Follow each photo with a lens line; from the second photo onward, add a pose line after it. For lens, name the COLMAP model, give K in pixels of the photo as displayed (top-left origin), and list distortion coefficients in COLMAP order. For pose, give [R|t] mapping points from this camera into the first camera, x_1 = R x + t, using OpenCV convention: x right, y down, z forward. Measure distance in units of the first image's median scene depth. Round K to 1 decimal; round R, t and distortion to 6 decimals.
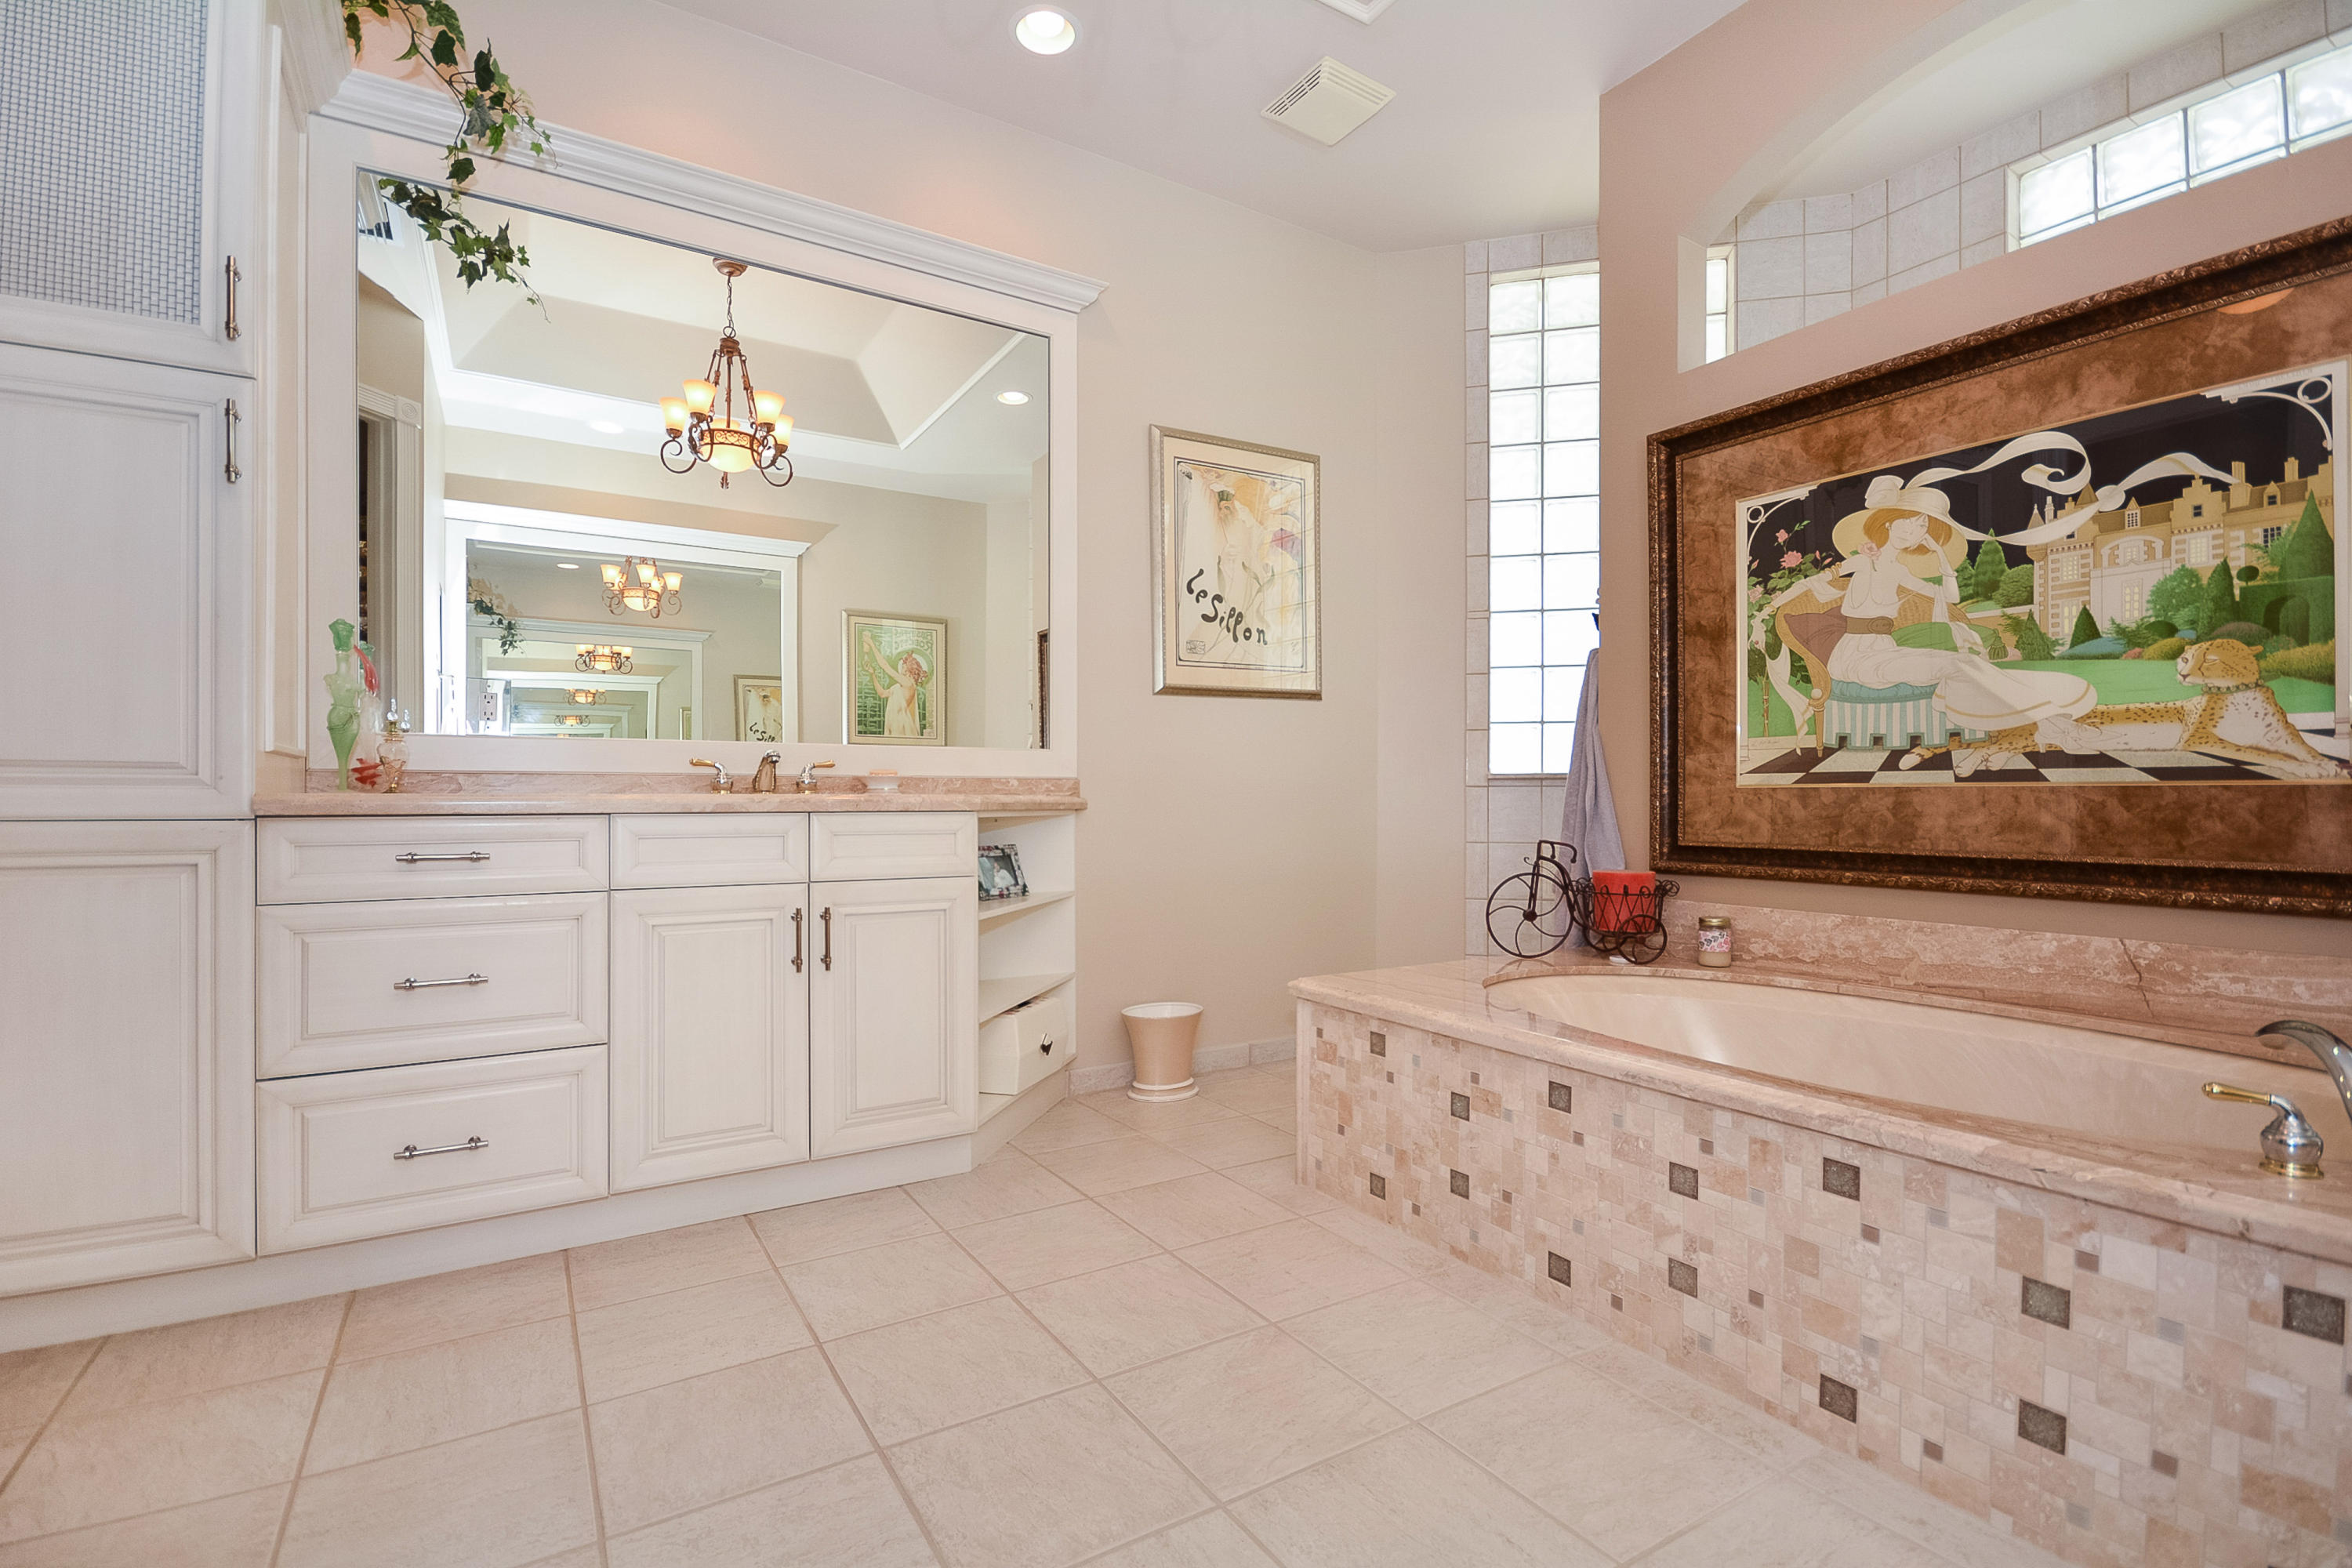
lens RADIAL K [[1071.8, 0, 1166.8], [0, 1071.8, 798.6], [0, 0, 1]] dist [0.011156, -0.011992]
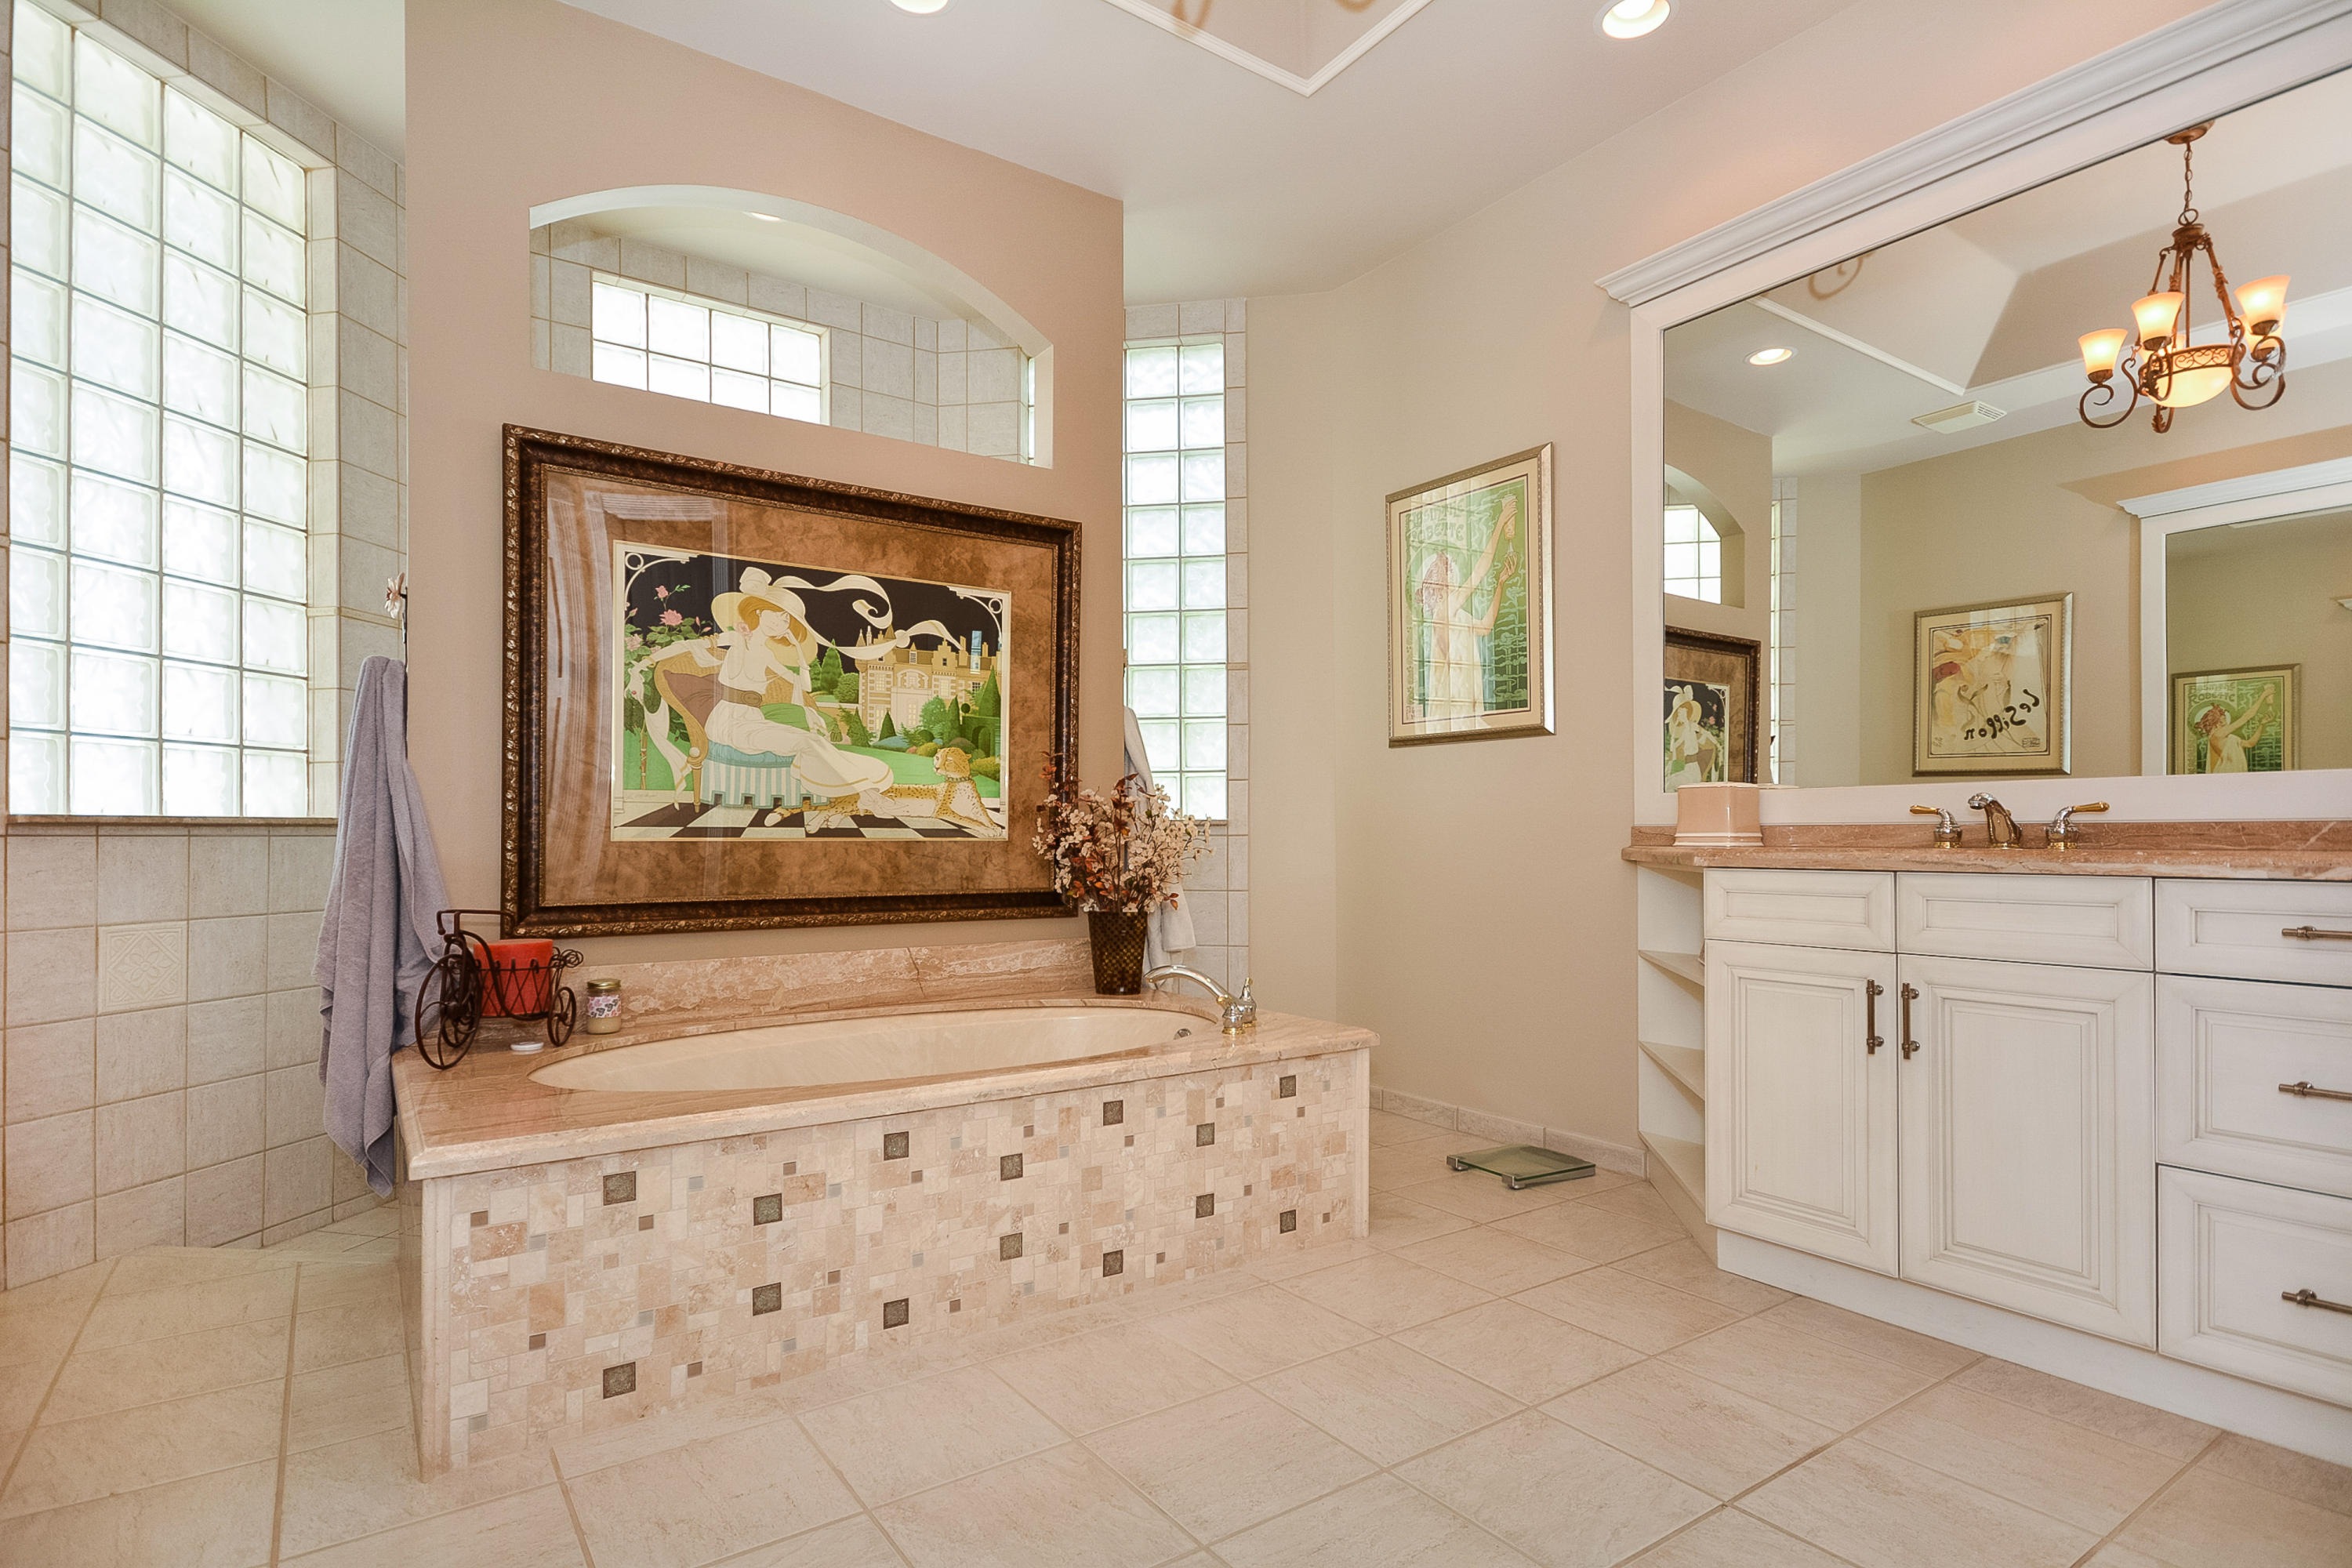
lens RADIAL K [[1204.5, 0, 1198.1], [0, 1204.5, 829.2], [0, 0, 1]] dist [0.008290, -0.003539]
pose [[-0.076324, 0.006744, 0.997060, -0.673968], [0.002726, 0.999975, -0.006555, -0.014579], [-0.997079, 0.002218, -0.076340, 0.663235]]
